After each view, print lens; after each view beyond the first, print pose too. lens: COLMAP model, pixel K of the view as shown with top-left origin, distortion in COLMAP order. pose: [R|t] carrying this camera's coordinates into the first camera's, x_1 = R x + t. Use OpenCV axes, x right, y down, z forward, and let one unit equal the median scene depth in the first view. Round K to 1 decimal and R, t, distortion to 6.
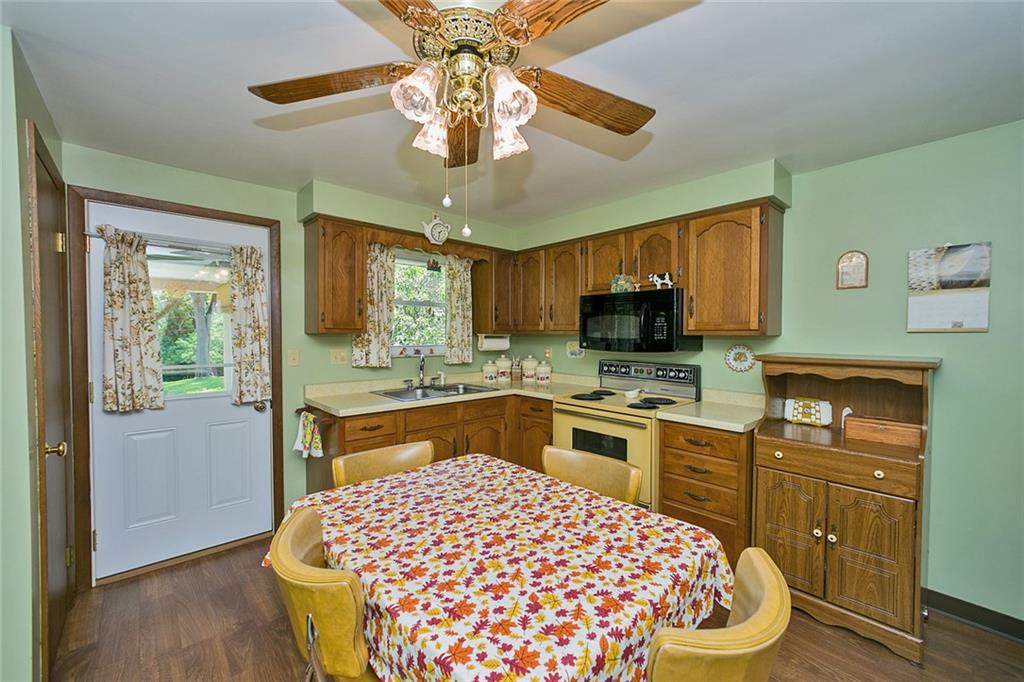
lens RADIAL K [[399.1, 0, 512.4], [0, 399.1, 340.6], [0, 0, 1]] dist [0.002646, -0.000346]
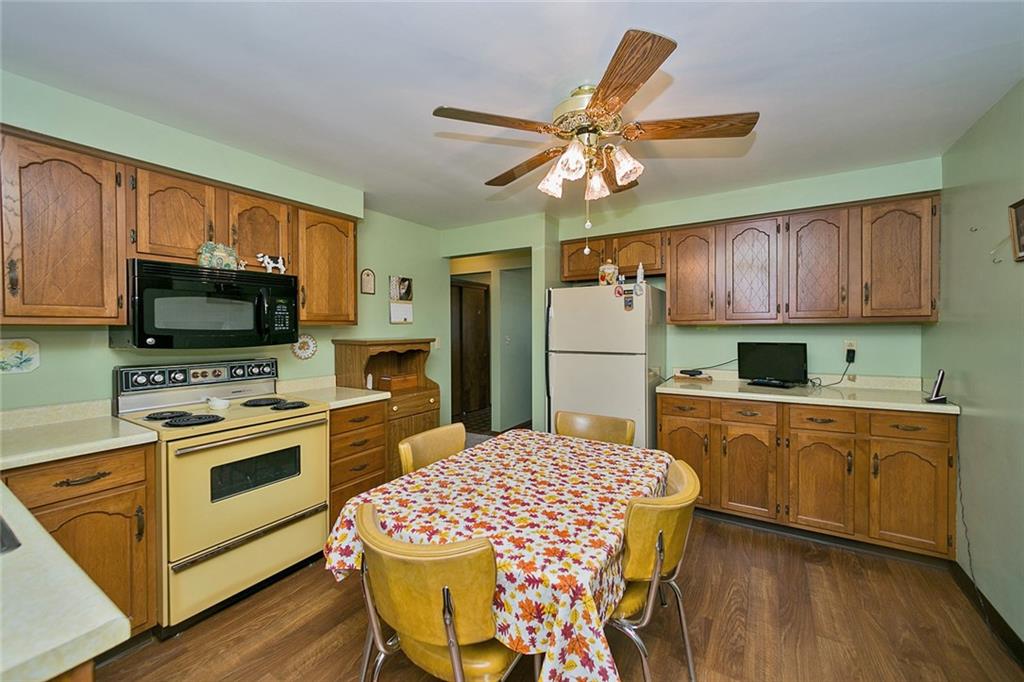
lens RADIAL K [[399.1, 0, 530.3], [0, 399.1, 330.2], [0, 0, 1]] dist [0.002646, -0.000346]
pose [[-0.258196, -0.007361, 0.966065, -0.812489], [0.022115, 0.999664, 0.013528, -0.002962], [-0.965840, 0.024858, -0.257946, 0.879289]]
